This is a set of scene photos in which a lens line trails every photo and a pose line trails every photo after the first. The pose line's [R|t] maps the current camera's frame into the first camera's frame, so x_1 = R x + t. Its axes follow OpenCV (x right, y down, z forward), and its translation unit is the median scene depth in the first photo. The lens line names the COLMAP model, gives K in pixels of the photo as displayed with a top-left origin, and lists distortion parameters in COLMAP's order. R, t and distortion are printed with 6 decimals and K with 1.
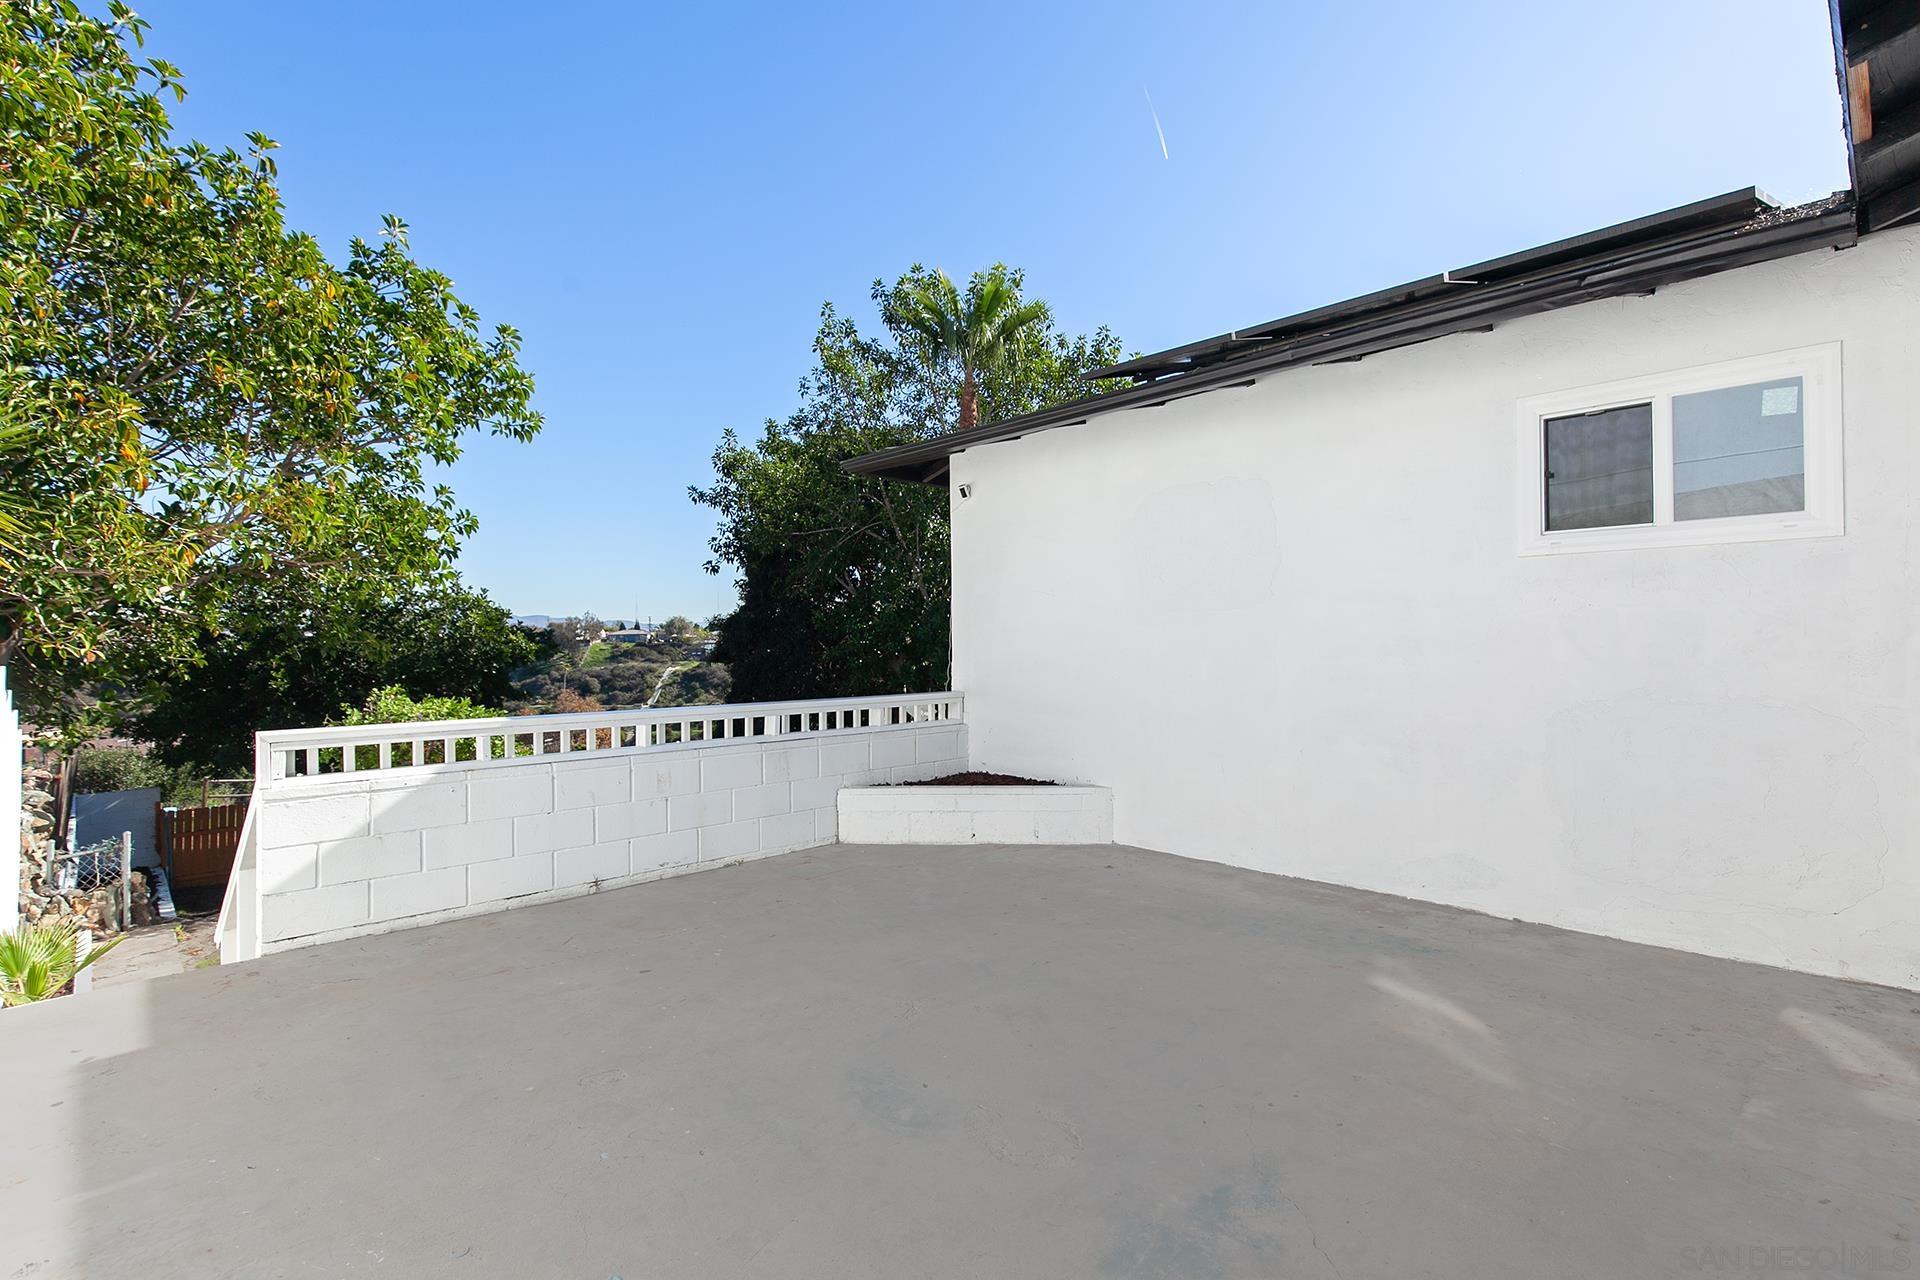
lens RADIAL K [[883.8, 0, 968.1], [0, 883.8, 641.0], [0, 0, 1]] dist [-0.003121, 0.000196]
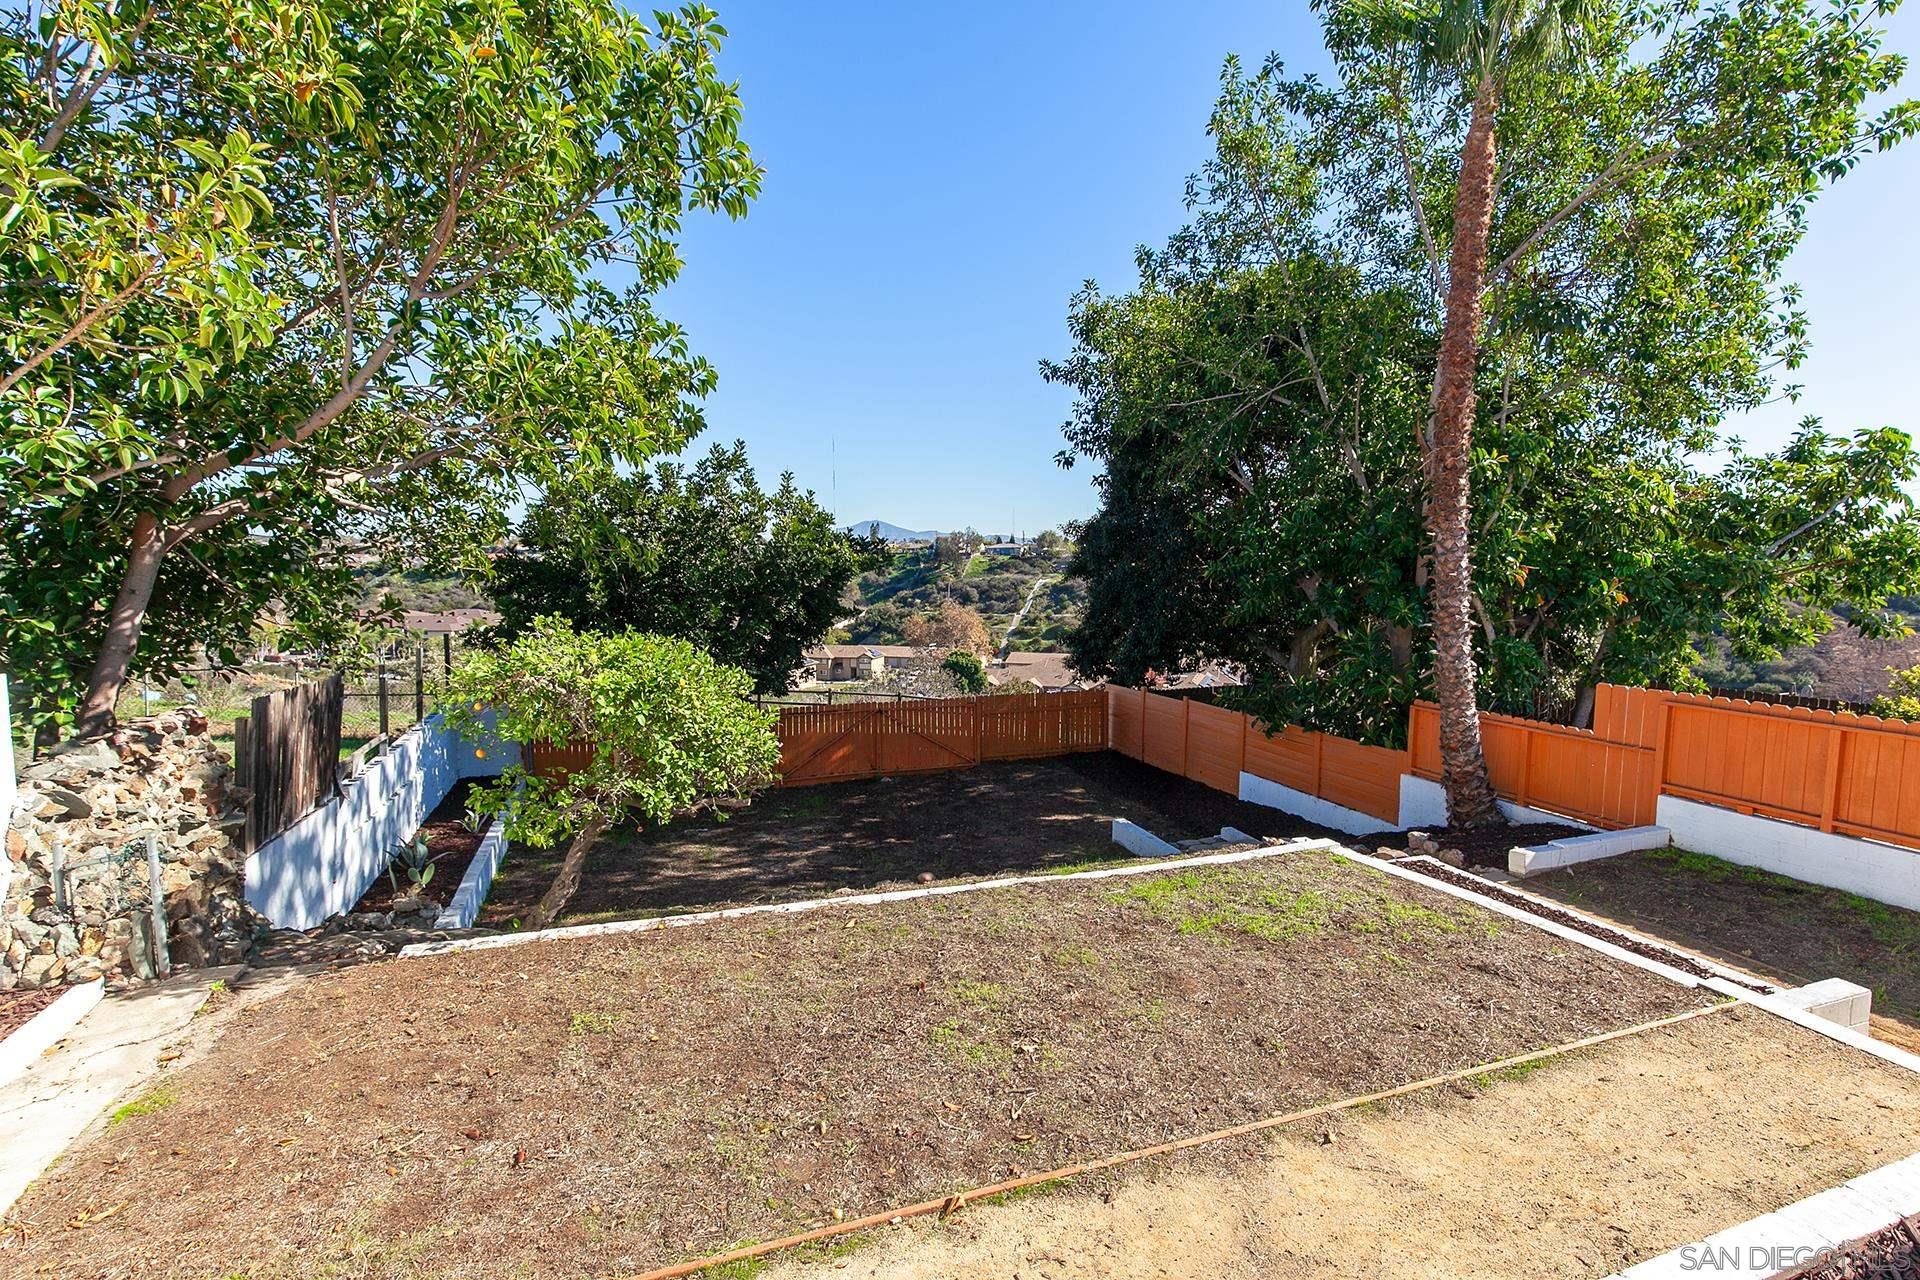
lens RADIAL K [[882.7, 0, 957.1], [0, 882.7, 643.0], [0, 0, 1]] dist [0.009572, -0.000950]
pose [[0.913032, 0.044584, -0.405443, -0.048610], [-0.003911, 0.994919, 0.100599, 0.002007], [0.407869, -0.090264, 0.908568, 0.223855]]
